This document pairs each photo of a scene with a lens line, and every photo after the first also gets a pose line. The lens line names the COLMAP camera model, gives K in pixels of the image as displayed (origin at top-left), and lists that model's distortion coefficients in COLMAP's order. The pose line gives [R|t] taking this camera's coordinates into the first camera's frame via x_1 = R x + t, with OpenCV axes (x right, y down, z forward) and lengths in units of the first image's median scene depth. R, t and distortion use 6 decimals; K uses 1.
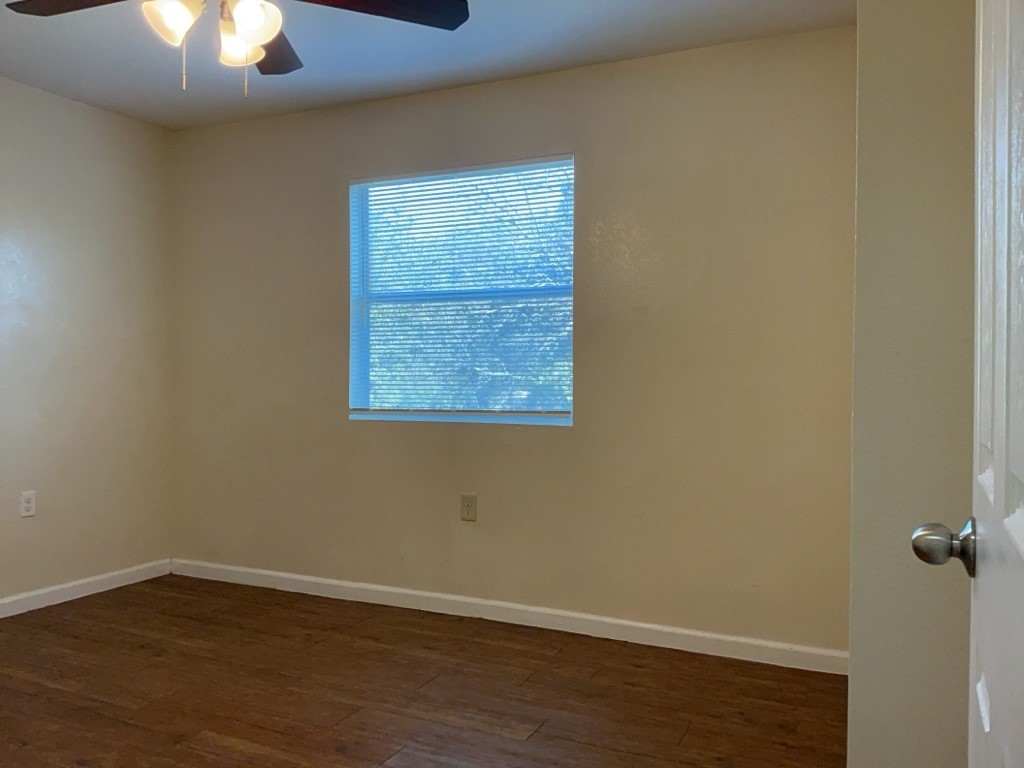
lens RADIAL K [[803.2, 0, 512.0], [0, 803.2, 375.9], [0, 0, 1]] dist [0.003158, -0.007213]
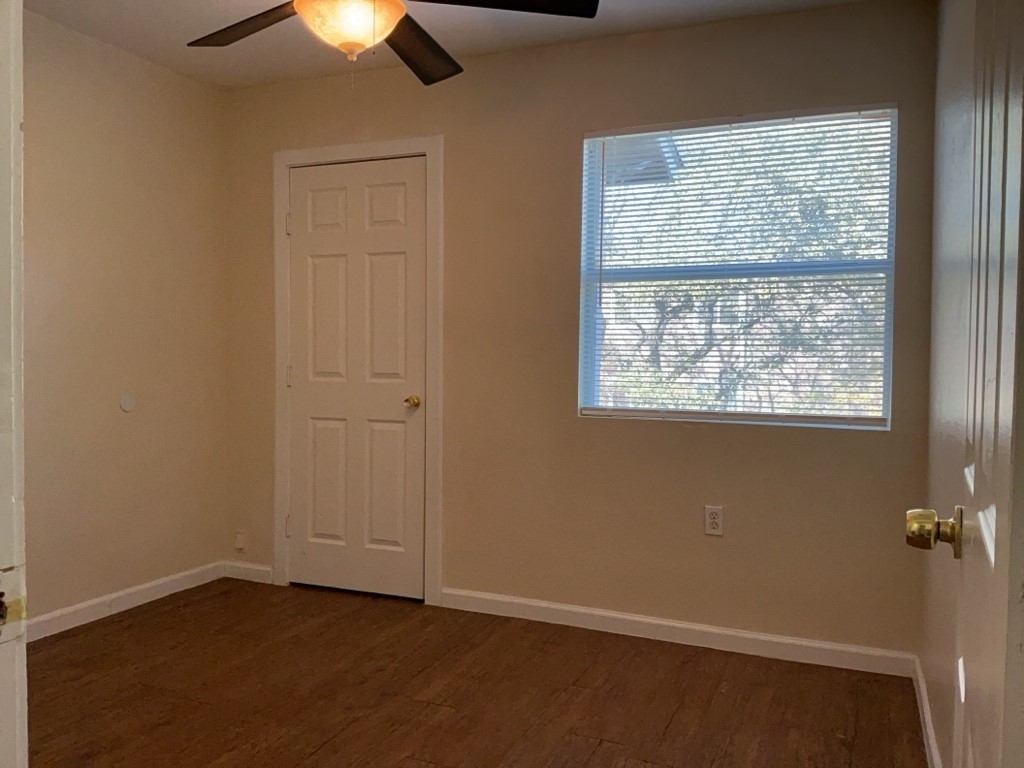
lens RADIAL K [[803.2, 0, 512.0], [0, 803.2, 375.9], [0, 0, 1]] dist [0.003158, -0.007213]
pose [[0.998826, -0.000972, 0.048422, -0.305157], [0.000120, 0.999845, 0.017597, -0.004889], [-0.048432, -0.017571, 0.998672, 0.155788]]
